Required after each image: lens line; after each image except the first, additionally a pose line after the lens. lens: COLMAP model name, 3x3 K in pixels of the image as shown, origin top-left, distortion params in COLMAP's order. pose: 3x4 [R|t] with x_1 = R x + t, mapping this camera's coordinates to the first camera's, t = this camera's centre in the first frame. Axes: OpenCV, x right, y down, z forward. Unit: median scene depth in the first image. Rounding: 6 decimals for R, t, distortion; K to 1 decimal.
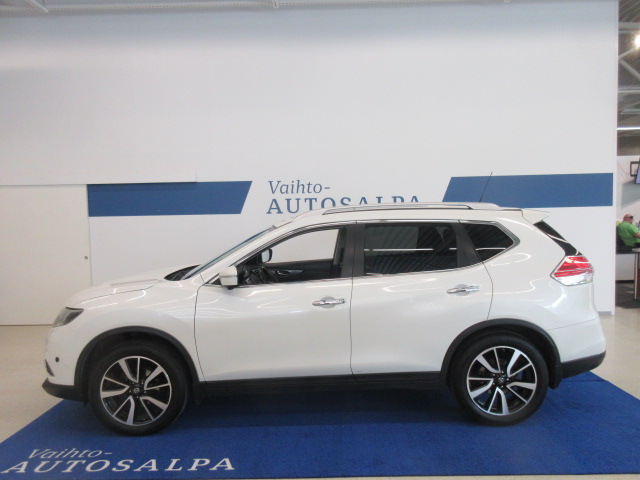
lens RADIAL K [[469.4, 0, 323.9], [0, 469.4, 237.3], [0, 0, 1]] dist [0.015228, -0.009814]
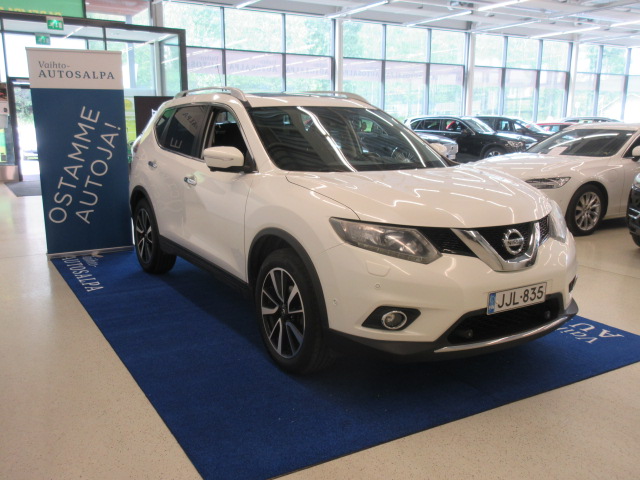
lens RADIAL K [[597.1, 0, 324.3], [0, 597.1, 244.1], [0, 0, 1]] dist [0.021497, 0.000000]
pose [[-0.516599, -0.145677, 0.843744, -1.212698], [0.043678, 0.979654, 0.195885, 0.002100], [-0.855113, 0.138047, -0.499725, 1.861191]]
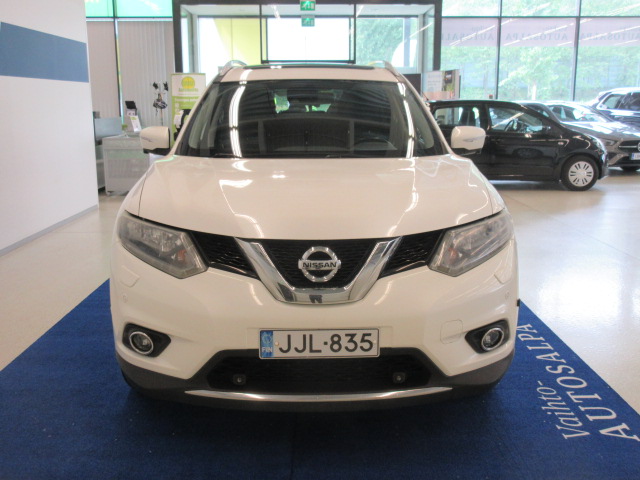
lens RADIAL K [[651.1, 0, 332.4], [0, 651.1, 246.9], [0, 0, 1]] dist [0.047192, 0.000000]
pose [[-0.027446, -0.187501, 0.981881, -1.276415], [0.041262, 0.981201, 0.188525, 0.036594], [-0.998771, 0.045689, -0.019194, 1.201371]]
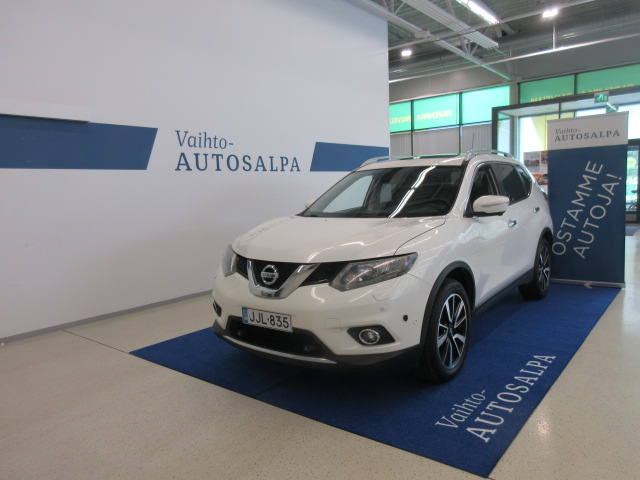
lens RADIAL K [[469.4, 0, 317.9], [0, 469.4, 237.6], [0, 0, 1]] dist [0.015228, -0.009814]
pose [[0.616856, -0.083845, 0.782598, -1.240356], [0.060149, 0.996424, 0.059343, 0.064758], [-0.784775, 0.010466, 0.619693, 0.602512]]
